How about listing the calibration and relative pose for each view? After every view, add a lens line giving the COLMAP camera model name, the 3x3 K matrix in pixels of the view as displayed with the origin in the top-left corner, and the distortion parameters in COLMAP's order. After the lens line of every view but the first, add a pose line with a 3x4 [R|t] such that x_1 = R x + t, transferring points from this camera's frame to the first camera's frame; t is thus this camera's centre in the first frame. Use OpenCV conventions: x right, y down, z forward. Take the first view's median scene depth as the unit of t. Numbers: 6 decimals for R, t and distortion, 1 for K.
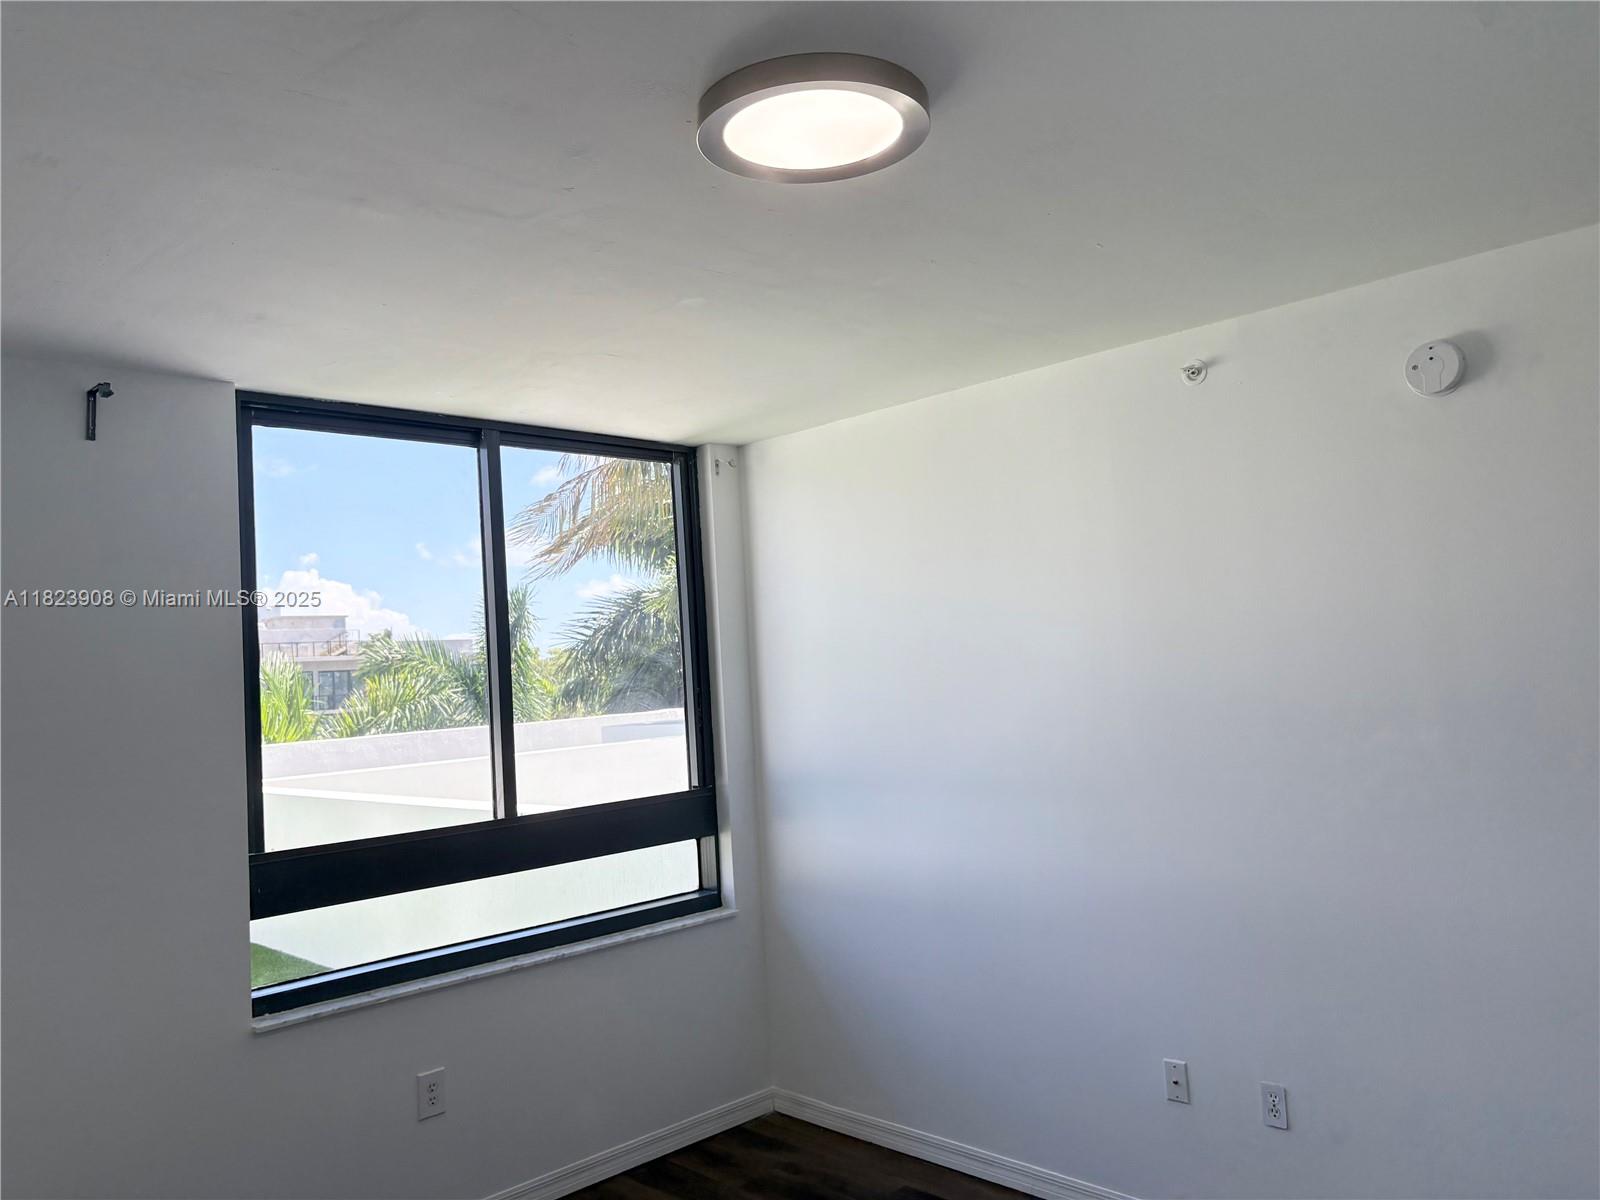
lens RADIAL K [[1213.0, 0, 801.7], [0, 1213.0, 605.6], [0, 0, 1]] dist [0.054855, -0.059205]
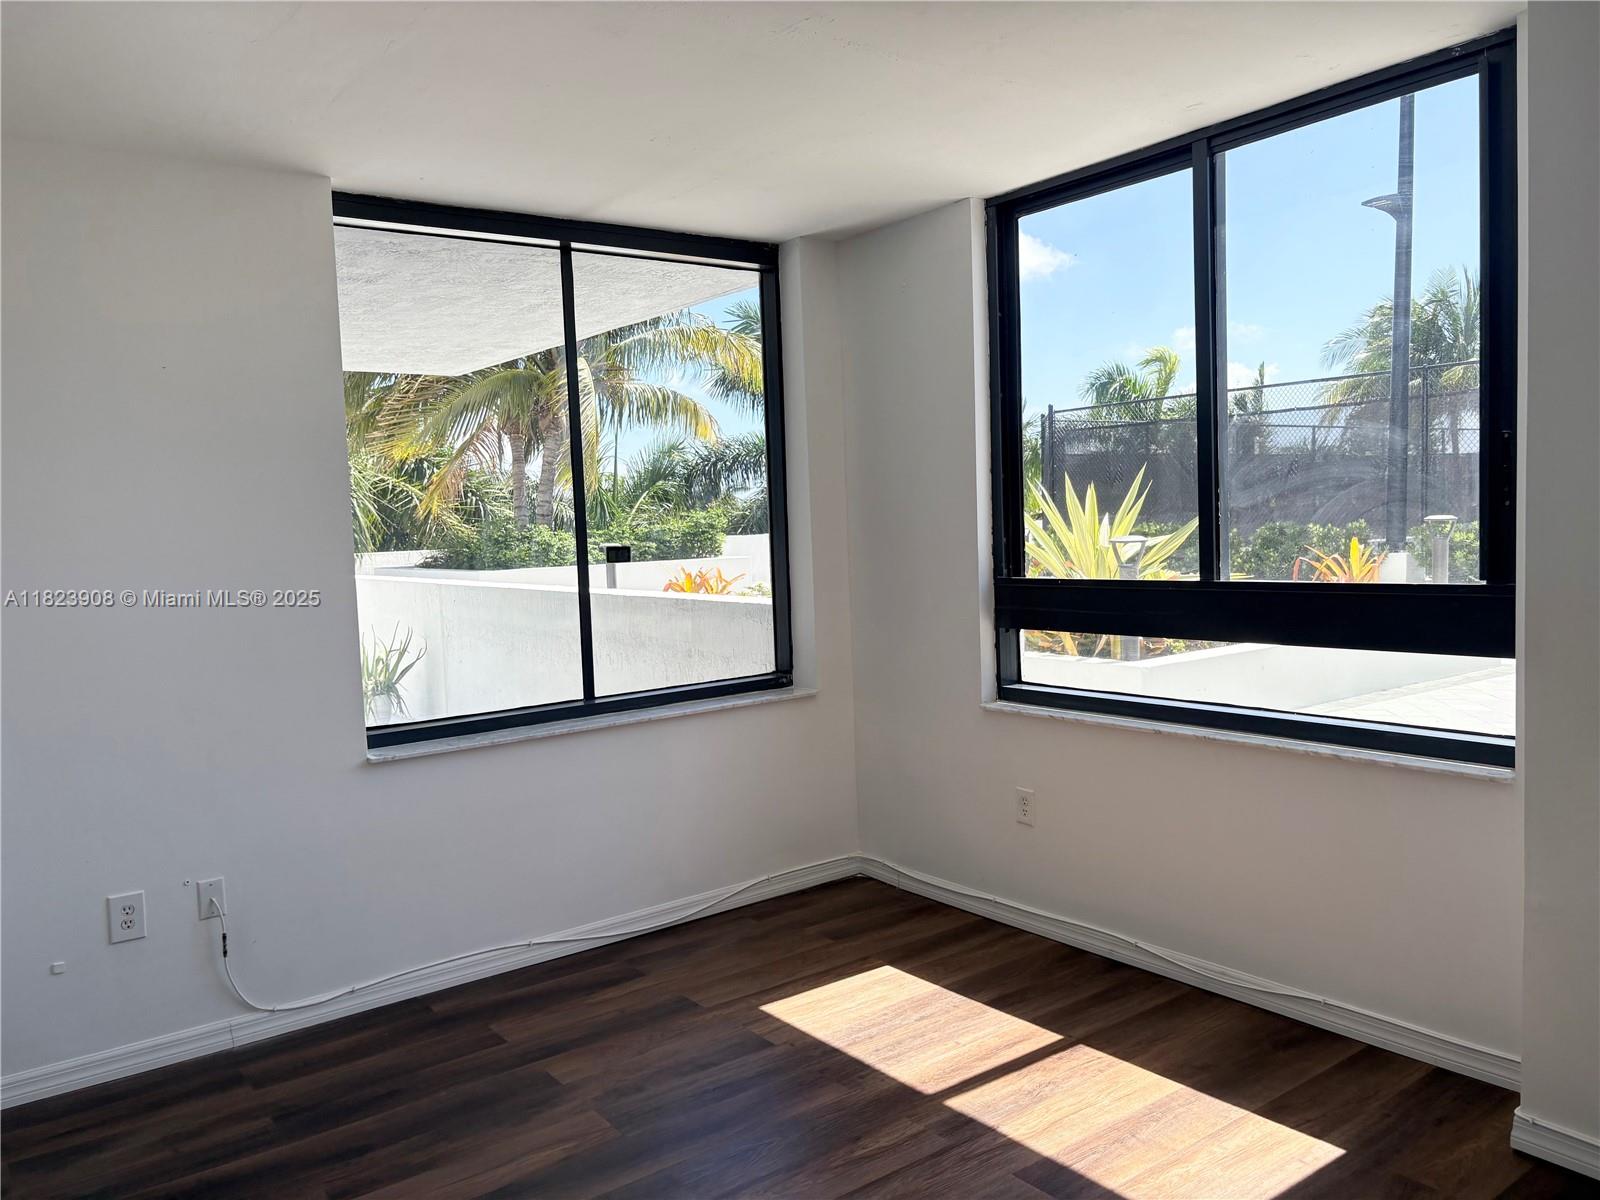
lens RADIAL K [[1213.0, 0, 801.7], [0, 1213.0, 605.6], [0, 0, 1]] dist [0.054855, -0.059205]
pose [[-0.126663, 0.127190, -0.983758, 0.692396], [0.102820, 0.988087, 0.114511, 0.056056], [0.986603, -0.086646, -0.138231, 0.819460]]
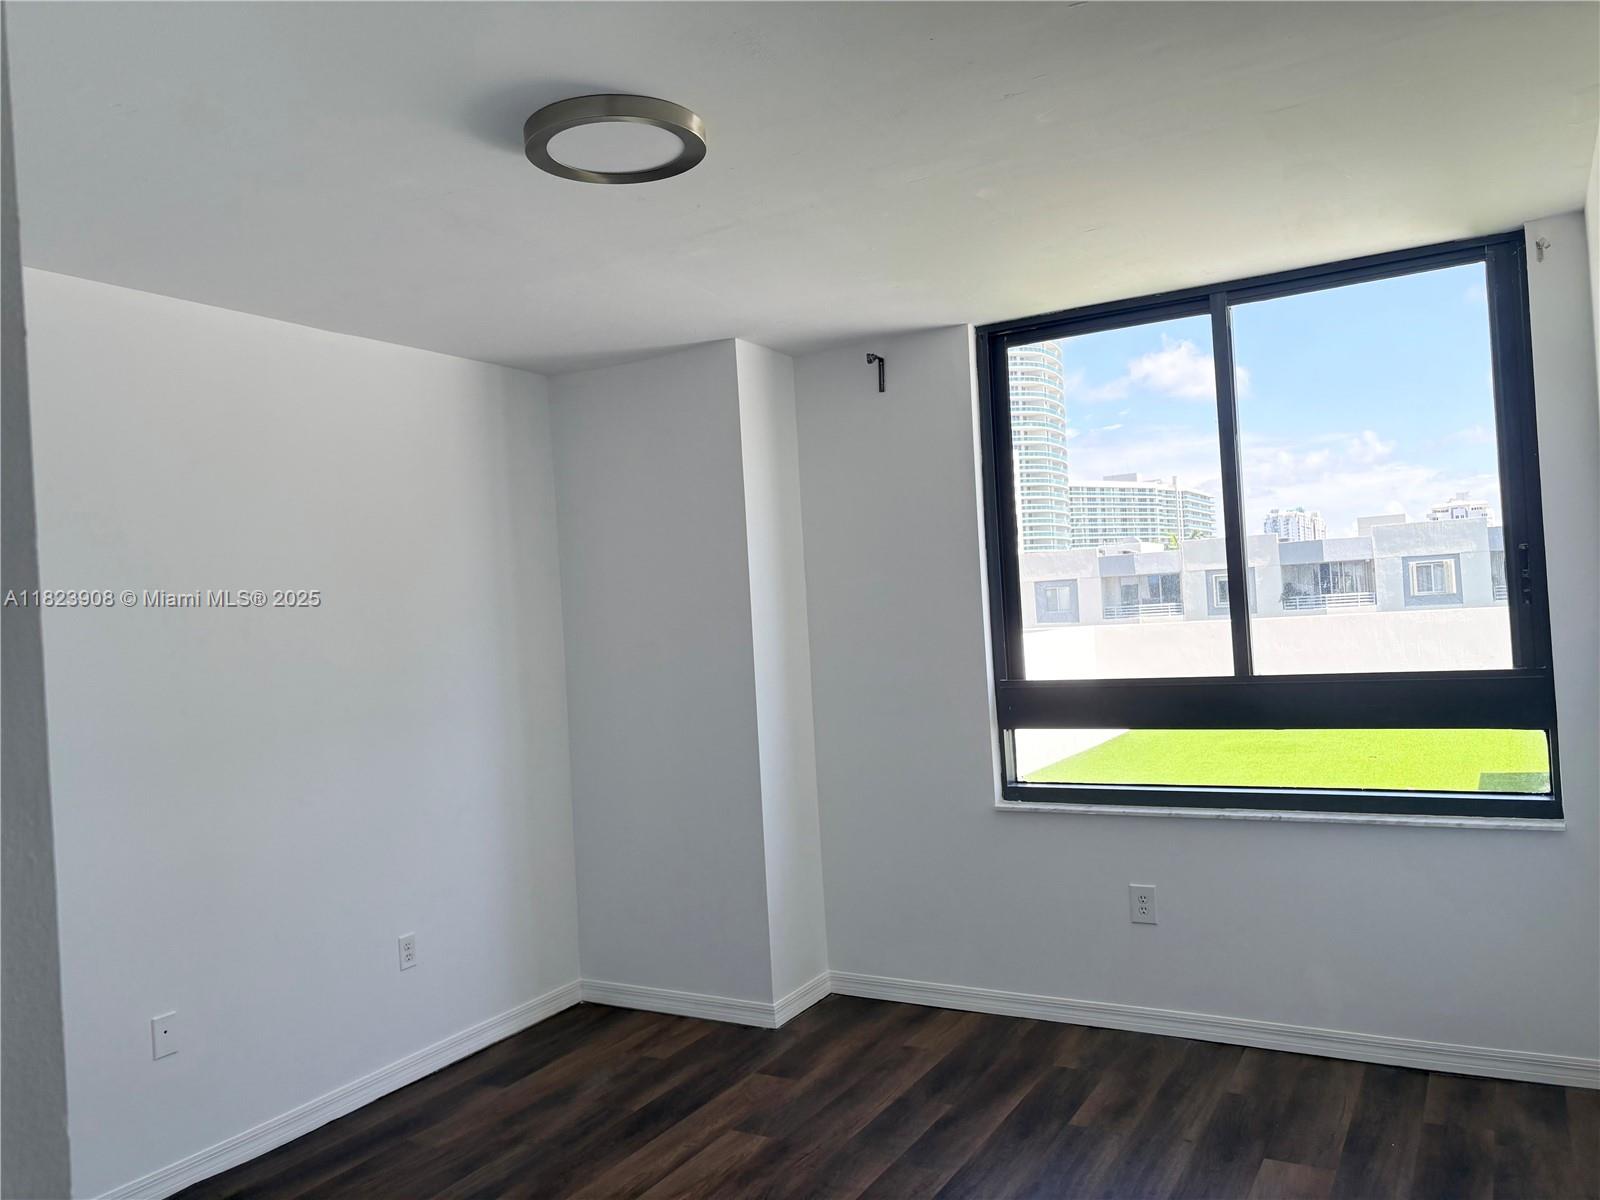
lens RADIAL K [[1213.0, 0, 801.7], [0, 1213.0, 605.6], [0, 0, 1]] dist [0.054855, -0.059205]
pose [[0.272331, 0.036842, -0.961498, 0.632548], [0.099320, 0.992853, 0.066174, 0.011114], [0.957064, -0.113517, 0.266726, 0.377976]]
